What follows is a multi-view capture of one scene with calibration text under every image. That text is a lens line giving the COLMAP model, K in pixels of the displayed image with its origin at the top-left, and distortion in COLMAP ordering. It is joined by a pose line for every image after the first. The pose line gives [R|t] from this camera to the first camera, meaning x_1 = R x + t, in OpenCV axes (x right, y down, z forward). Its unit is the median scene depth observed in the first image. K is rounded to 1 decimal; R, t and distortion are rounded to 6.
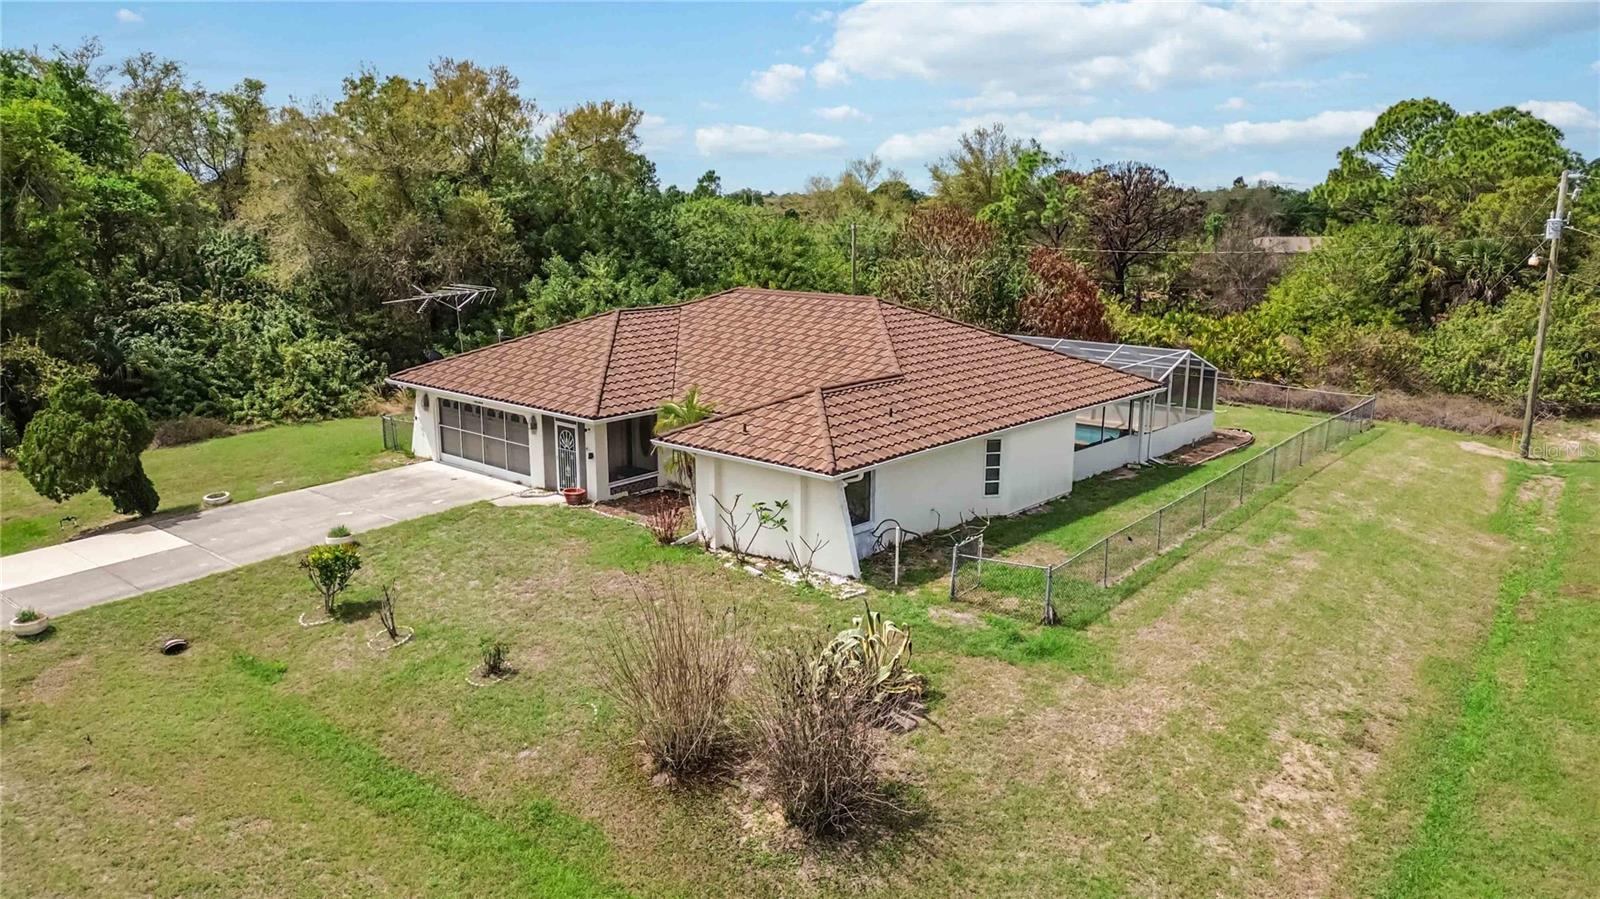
lens RADIAL K [[1125.4, 0, 800.0], [0, 1125.4, 449.5], [0, 0, 1]] dist [0.084010, -0.088322]
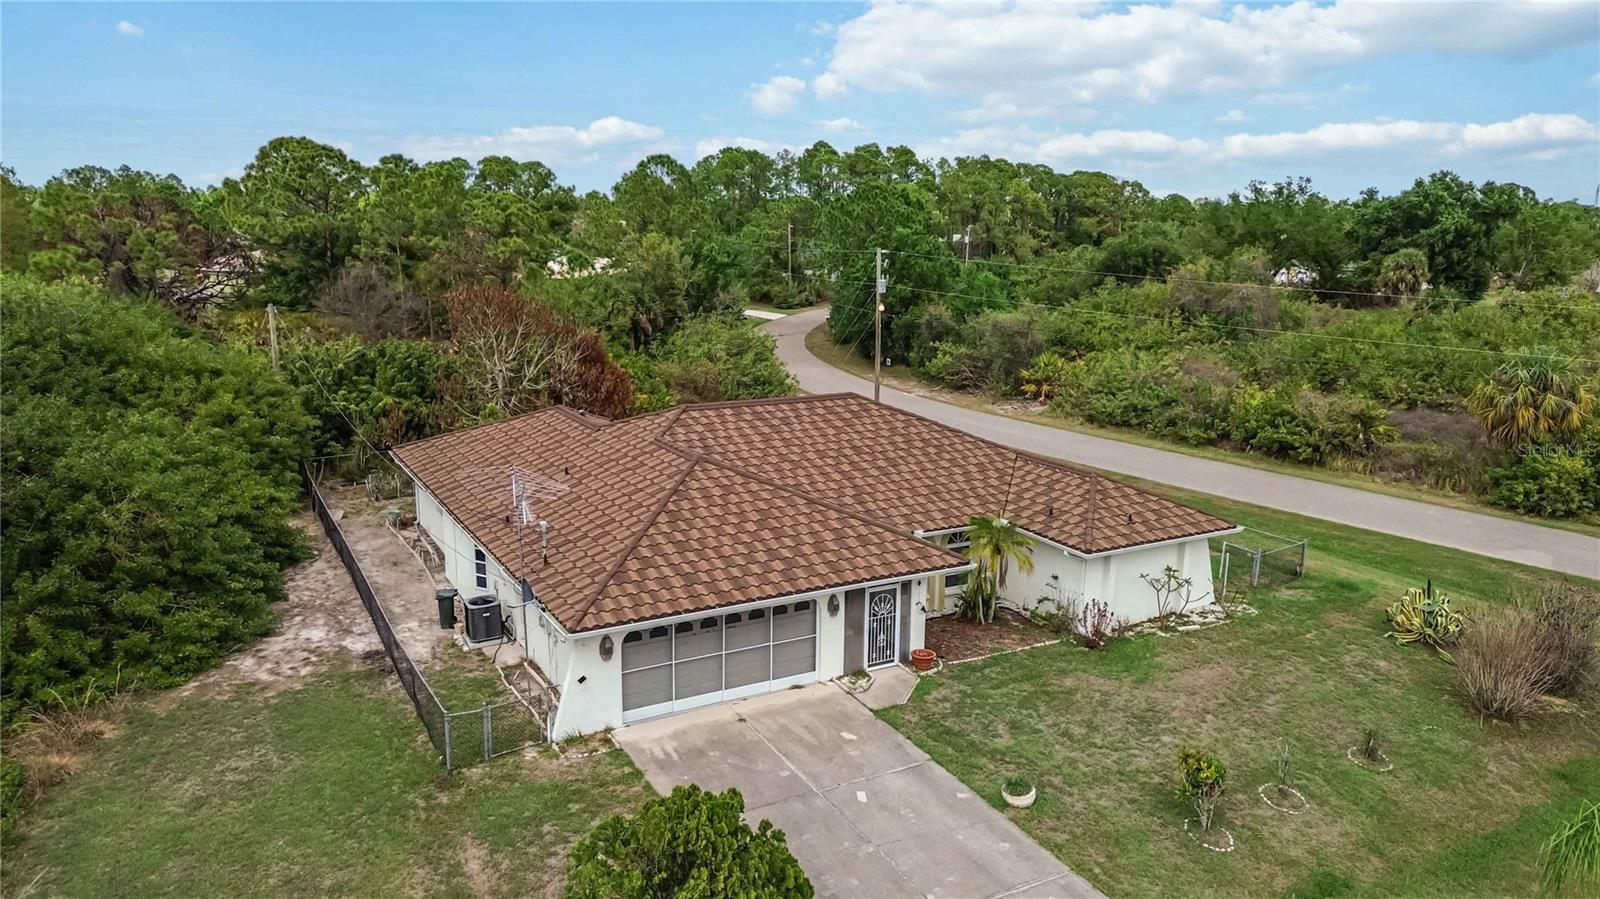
lens RADIAL K [[1125.4, 0, 800.0], [0, 1125.4, 449.5], [0, 0, 1]] dist [0.084010, -0.088322]
pose [[0.336341, -0.192159, 0.921927, -1.109214], [0.190326, 0.972630, 0.133292, -0.278580], [-0.922308, 0.130635, 0.363708, 0.806667]]
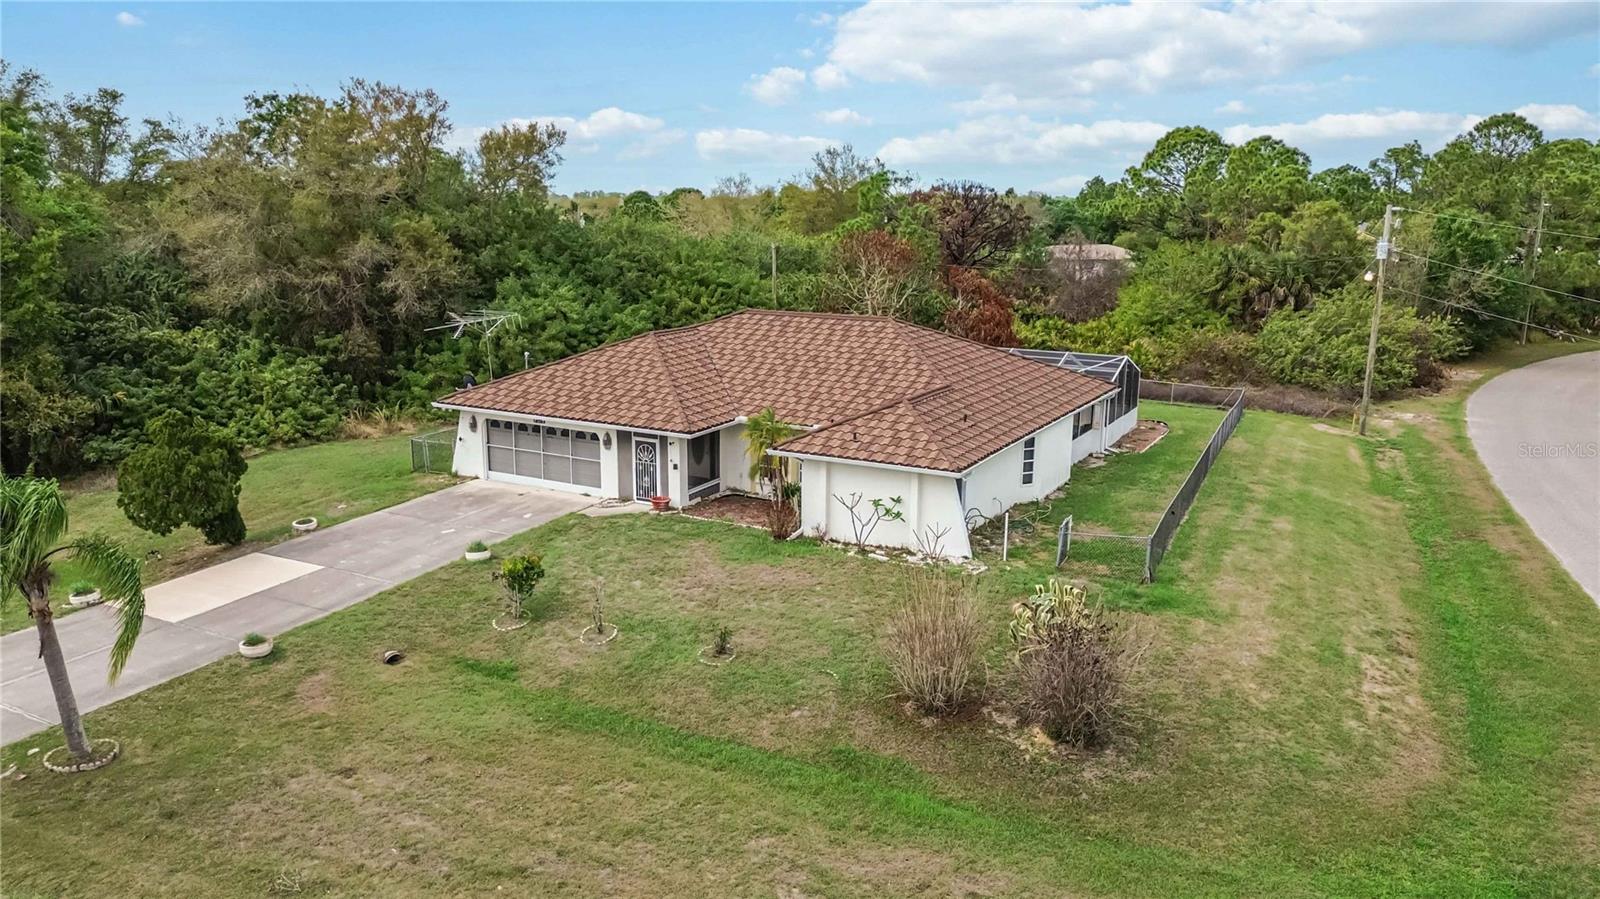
lens RADIAL K [[1125.4, 0, 800.0], [0, 1125.4, 449.5], [0, 0, 1]] dist [0.084010, -0.088322]
pose [[0.977229, -0.042004, 0.207988, -0.318939], [0.042209, 0.999103, 0.003454, -0.010632], [-0.207947, 0.005404, 0.978125, -0.116592]]
